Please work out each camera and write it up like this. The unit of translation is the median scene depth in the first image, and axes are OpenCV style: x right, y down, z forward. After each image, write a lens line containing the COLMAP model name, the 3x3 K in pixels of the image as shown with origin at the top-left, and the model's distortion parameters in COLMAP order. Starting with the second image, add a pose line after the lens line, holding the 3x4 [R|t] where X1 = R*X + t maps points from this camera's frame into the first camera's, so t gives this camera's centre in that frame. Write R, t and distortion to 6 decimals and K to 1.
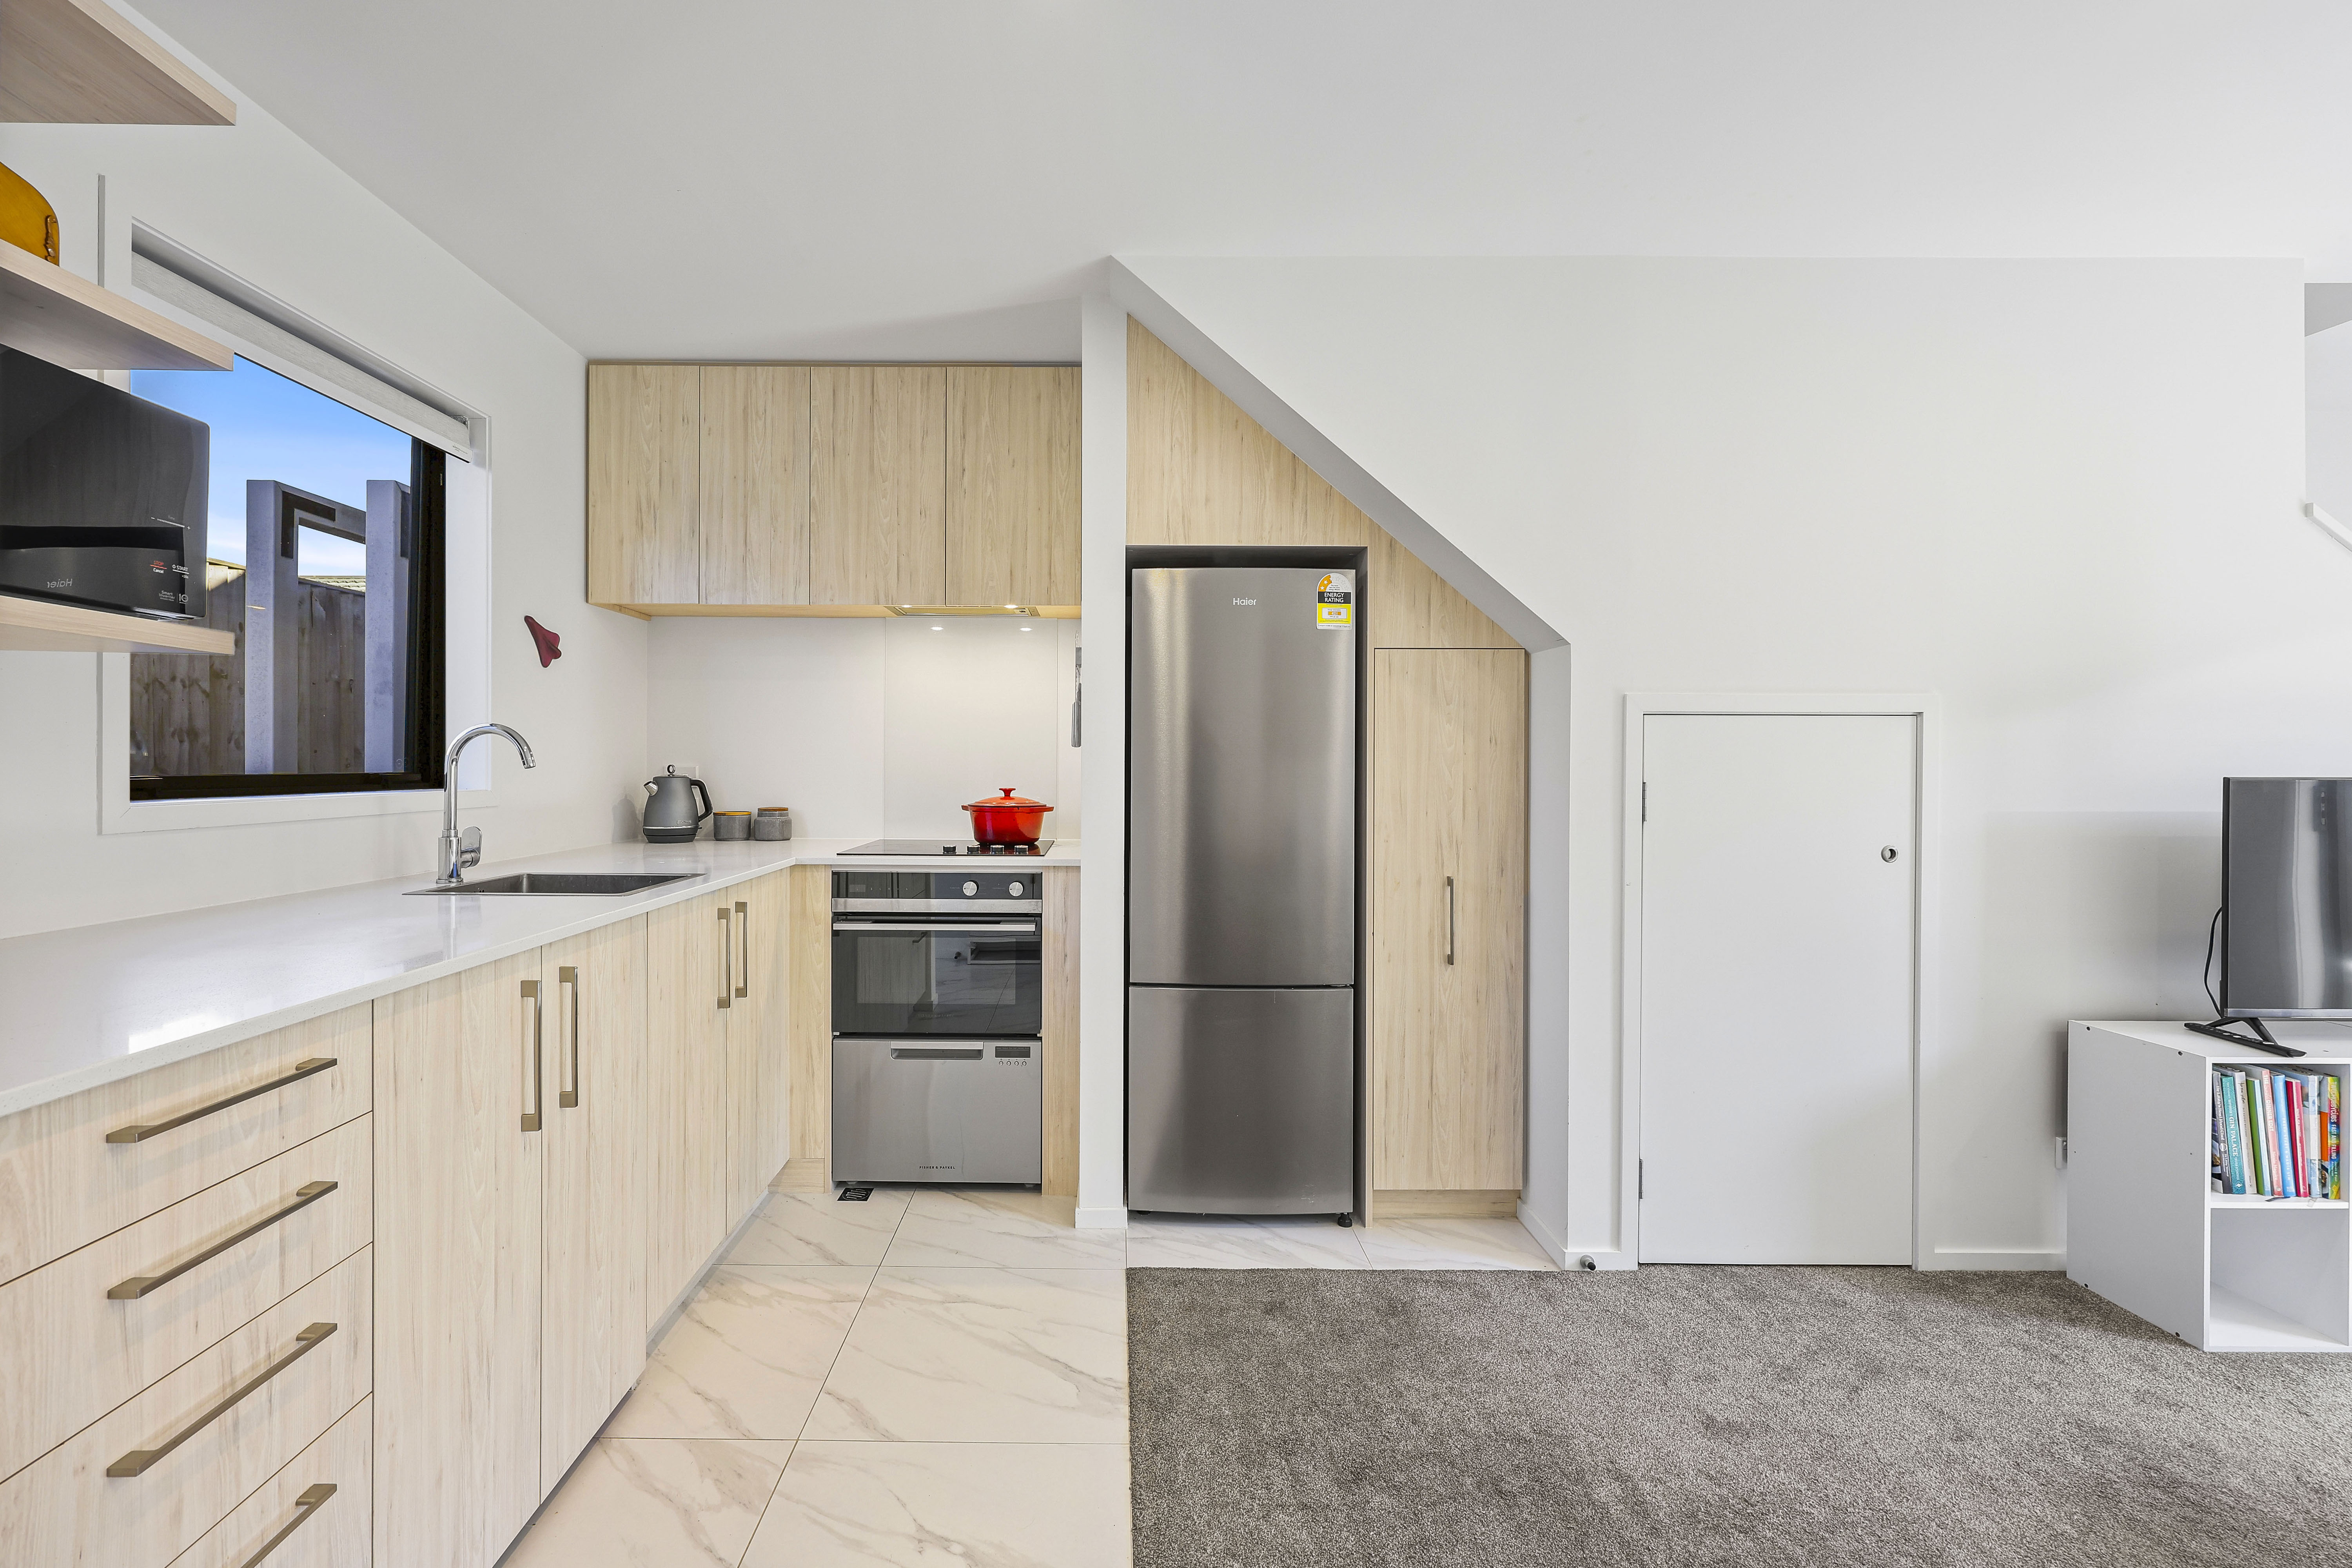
lens RADIAL K [[988.7, 0, 1102.6], [0, 988.7, 774.1], [0, 0, 1]] dist [0.000489, -0.000564]
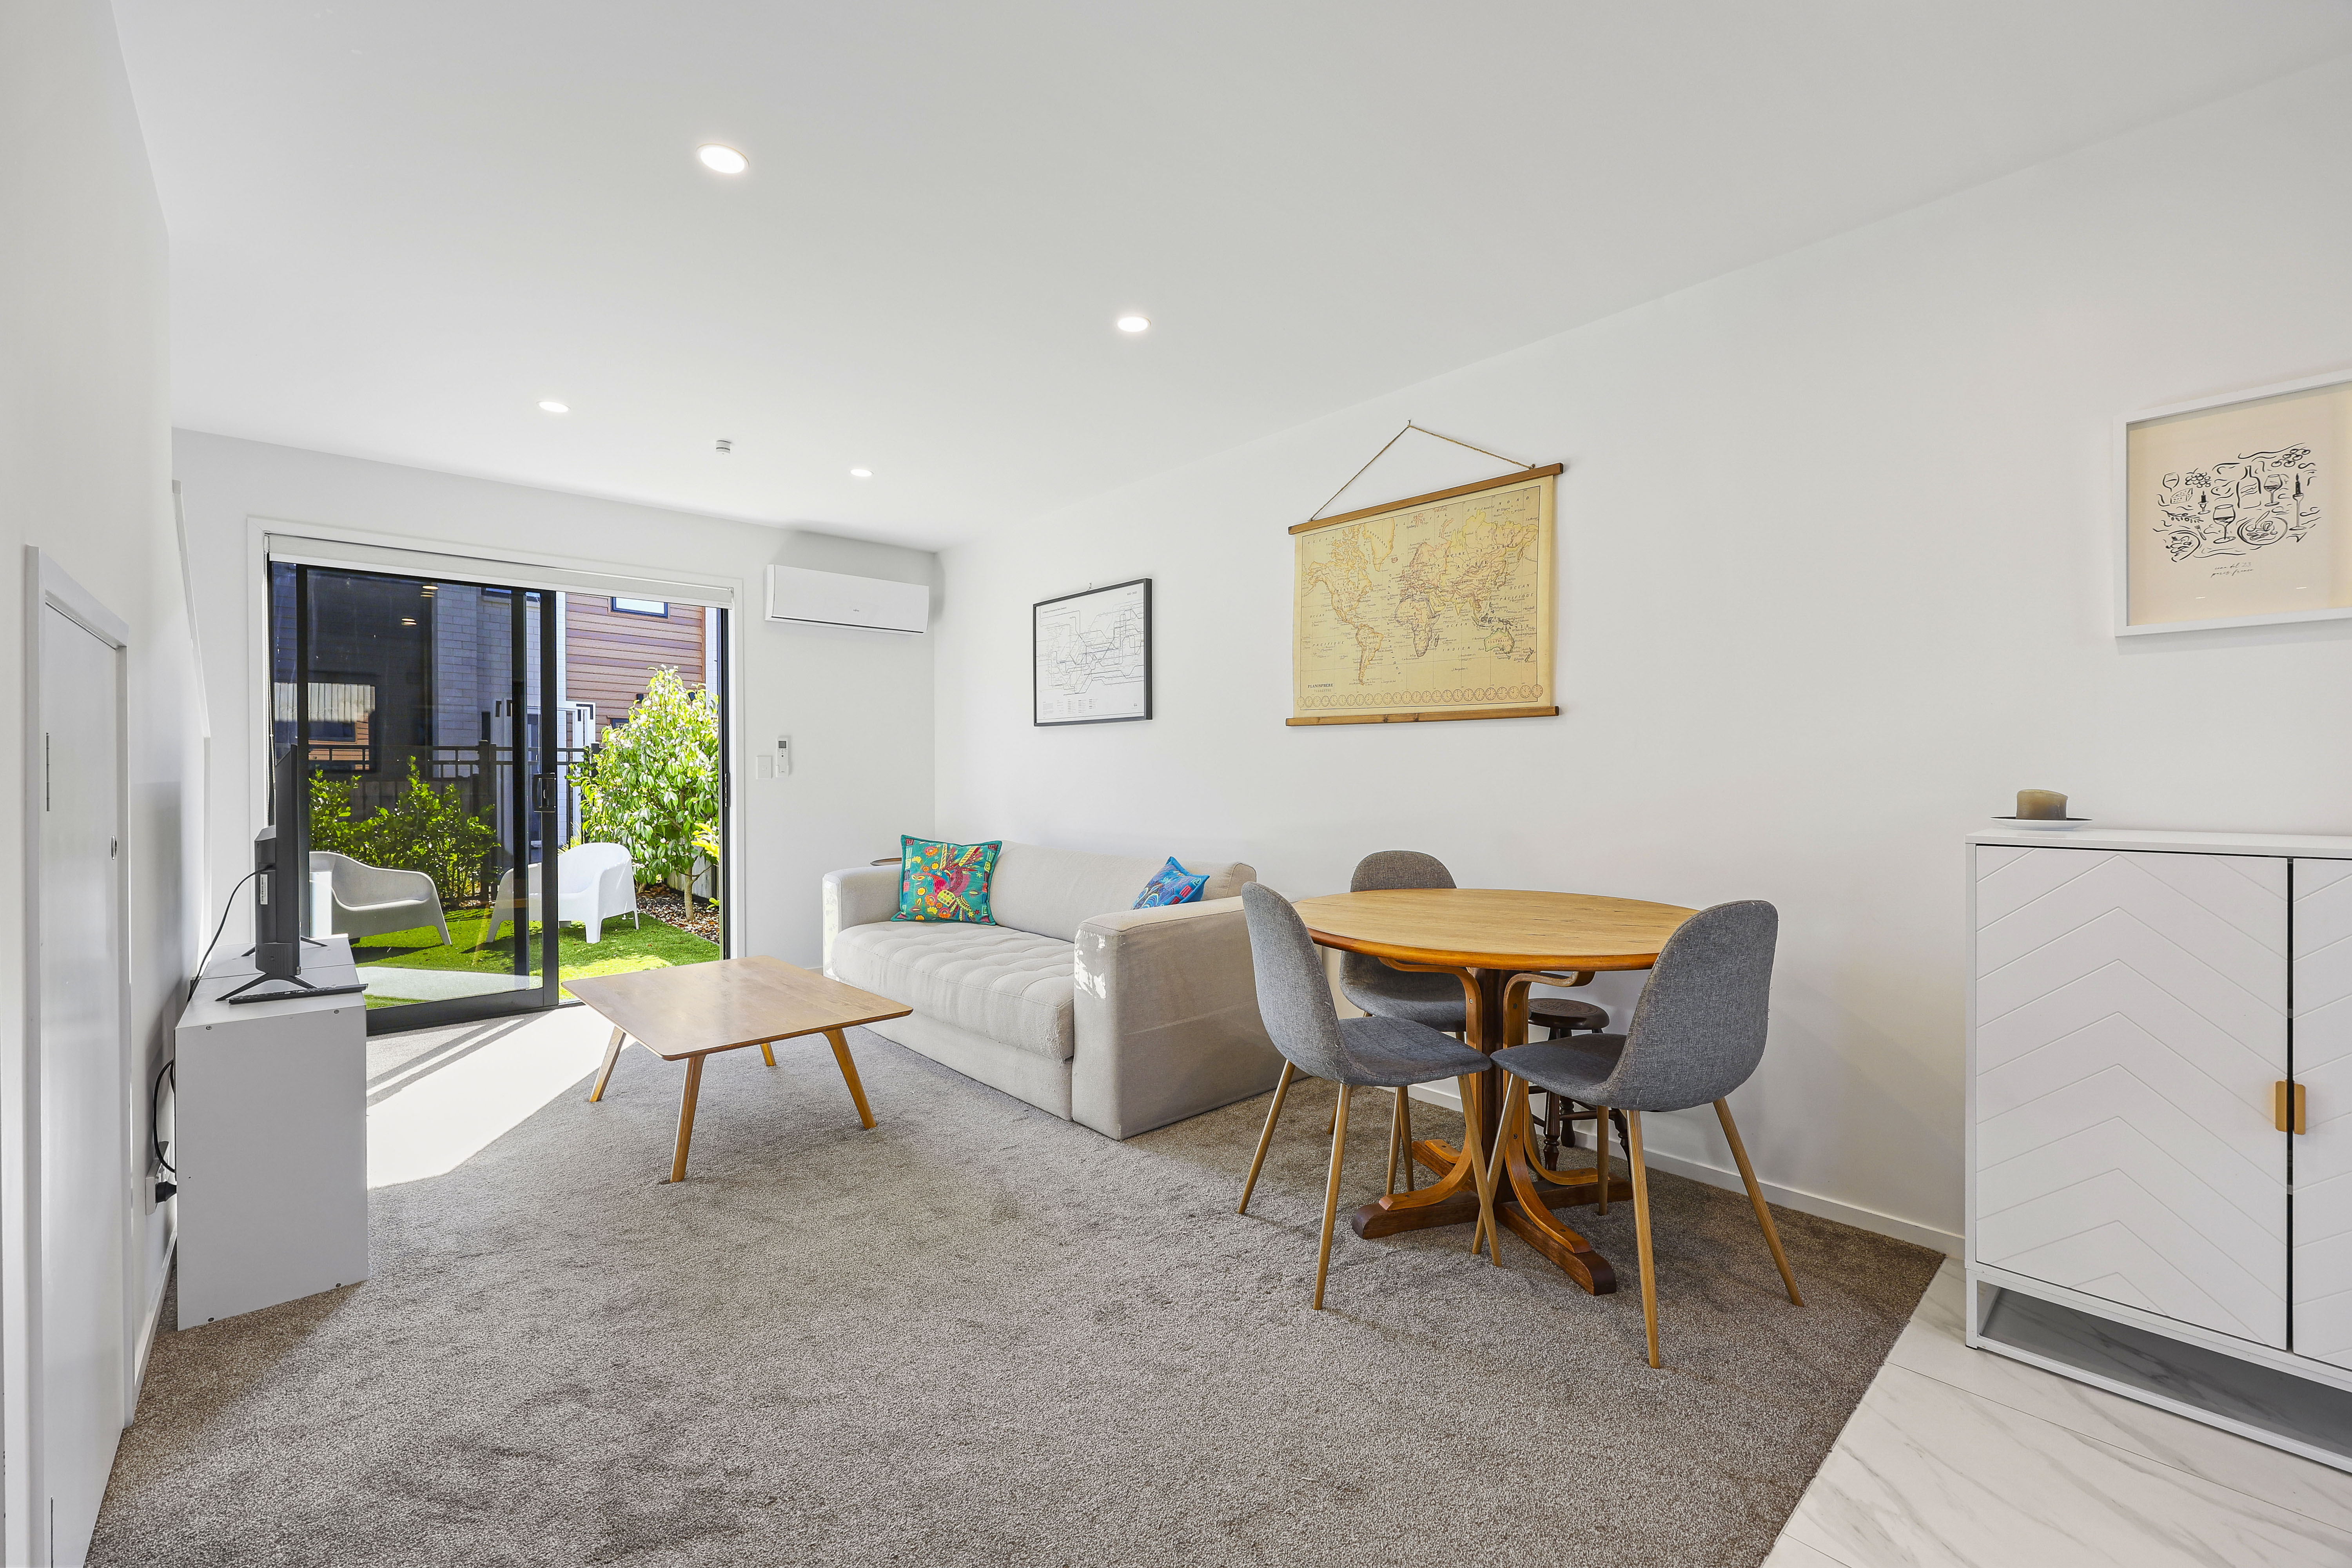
lens RADIAL K [[942.5, 0, 1134.9], [0, 942.5, 777.1], [0, 0, 1]] dist [0.000121, 0.000239]
pose [[-0.651093, -0.003749, 0.758989, -0.156690], [0.002330, 0.999973, 0.006938, 0.033039], [-0.758995, 0.006285, -0.651066, 0.859625]]
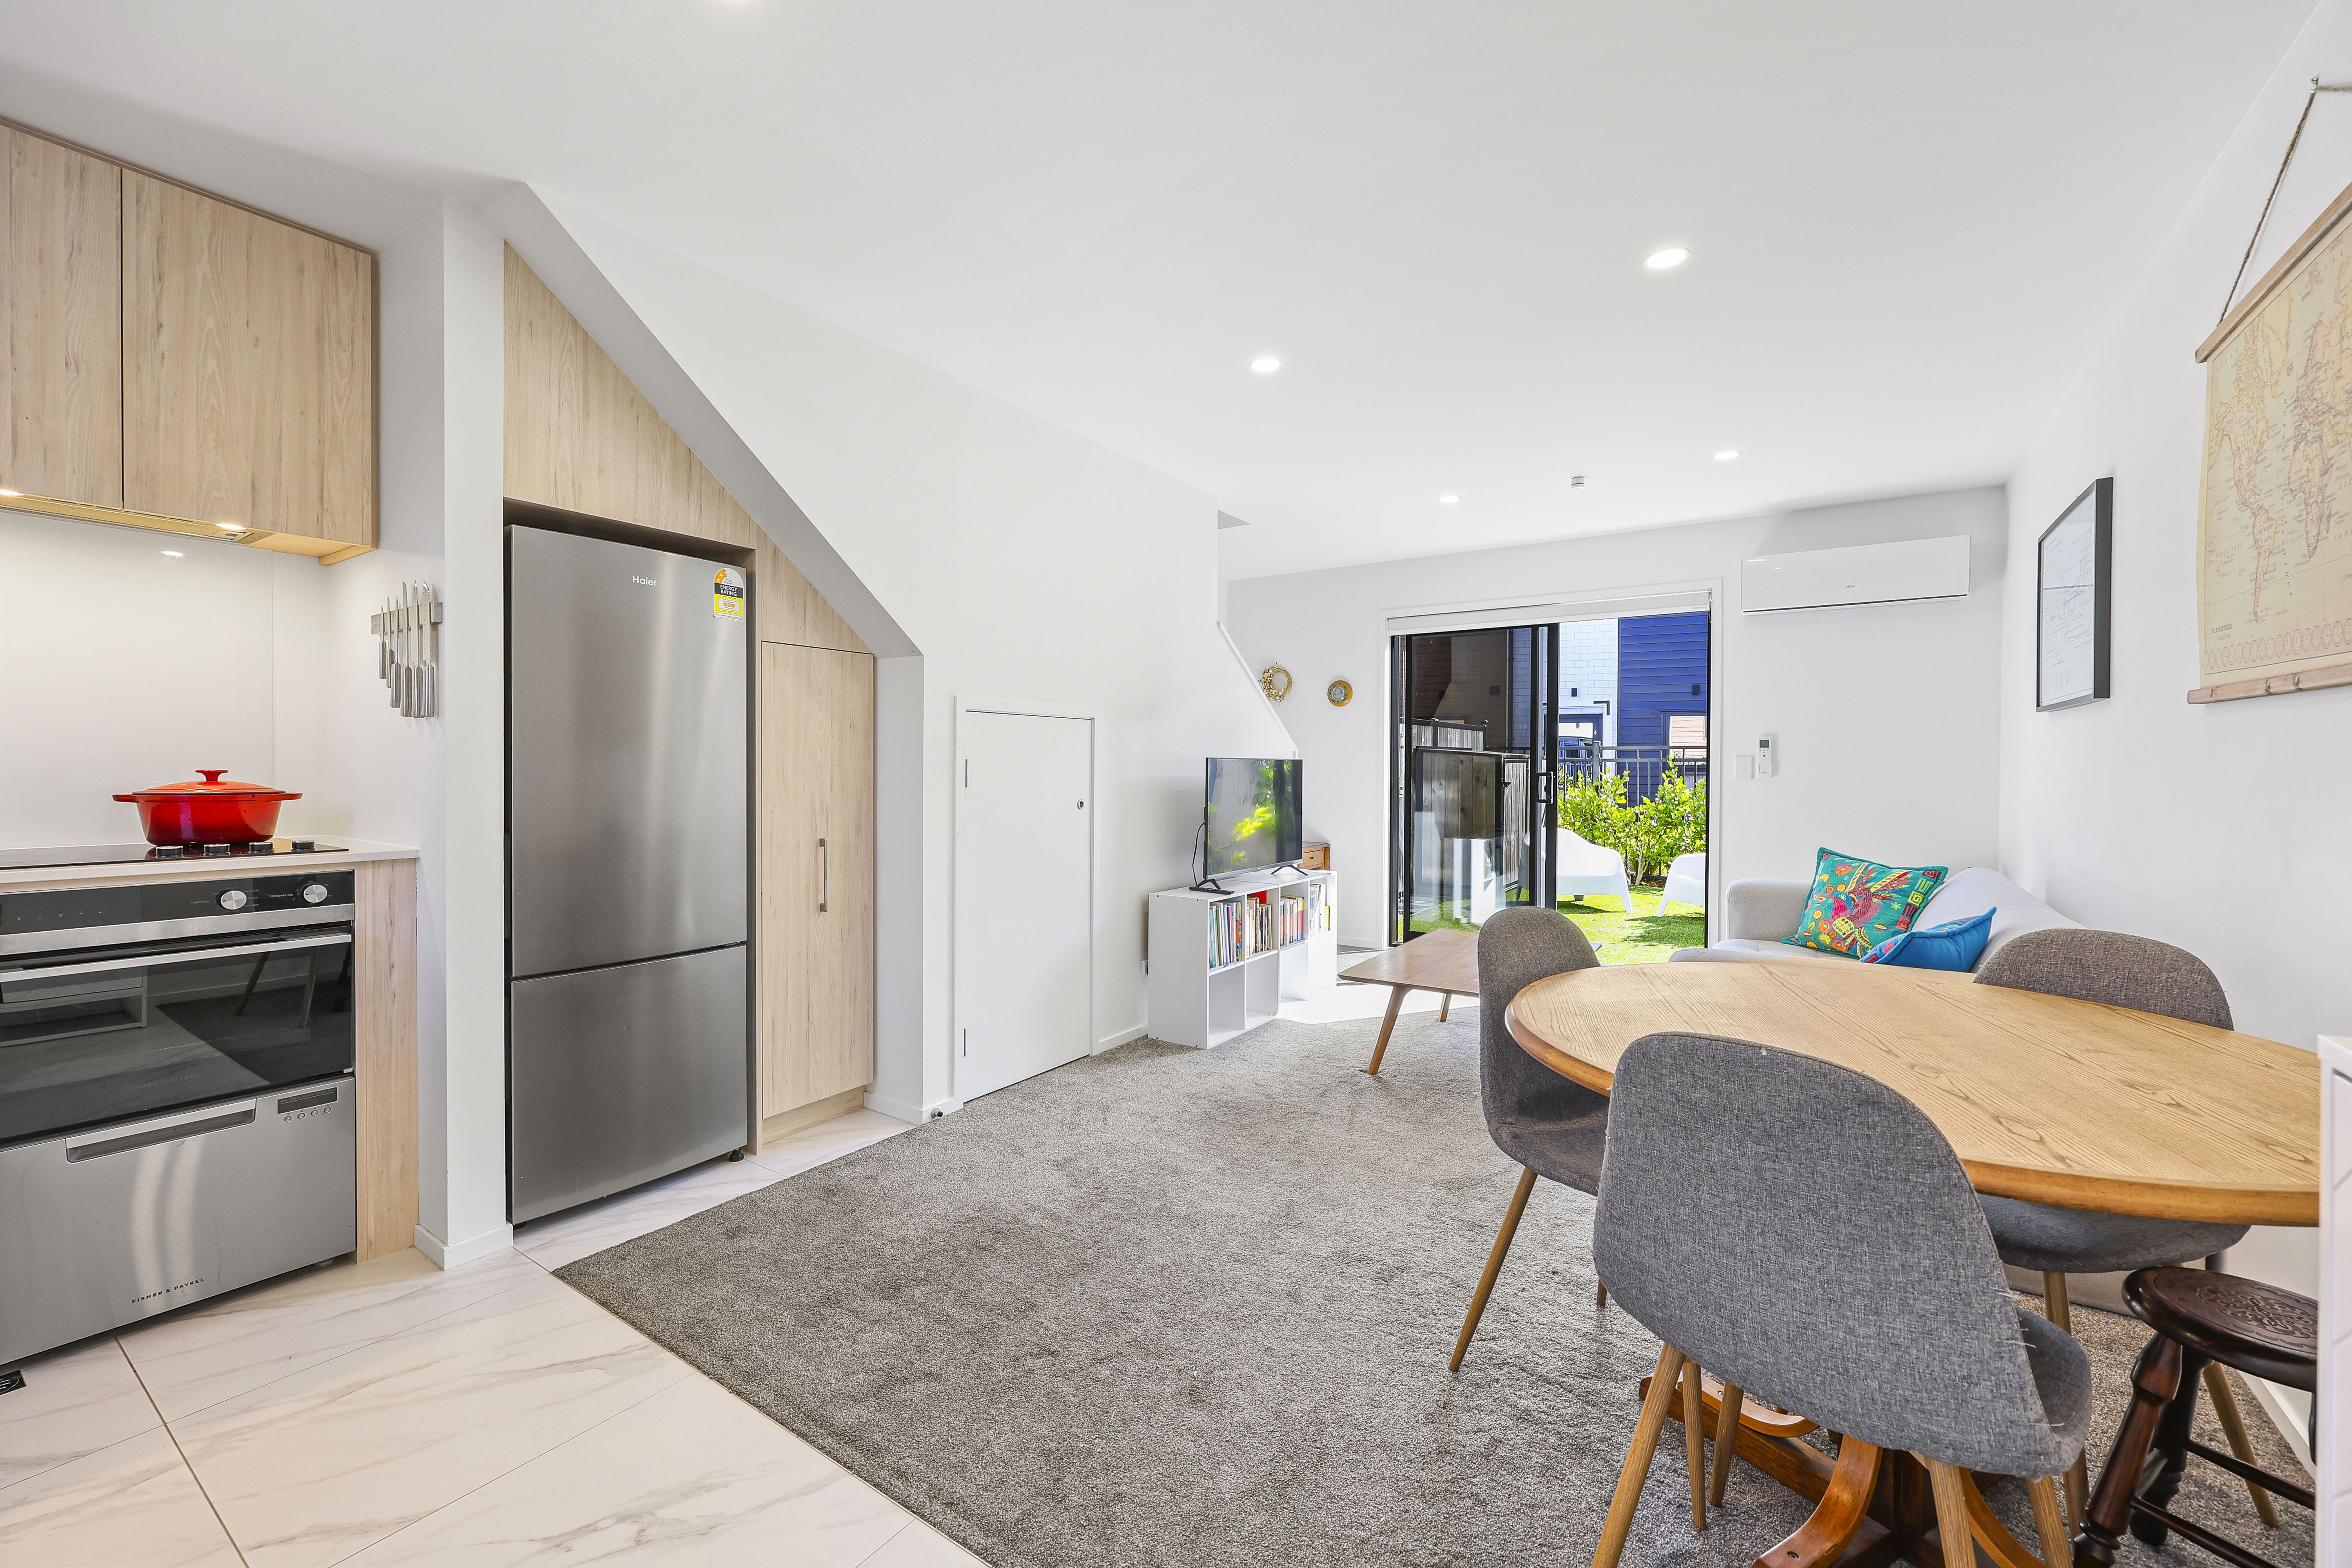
lens RADIAL K [[942.5, 0, 1185.2], [0, 942.5, 776.0], [0, 0, 1]] dist [0.000121, 0.000239]
pose [[0.558150, -0.011159, 0.829665, -0.376980], [0.001592, 0.999922, 0.012377, 0.015599], [-0.829738, -0.005587, 0.558124, -0.002807]]
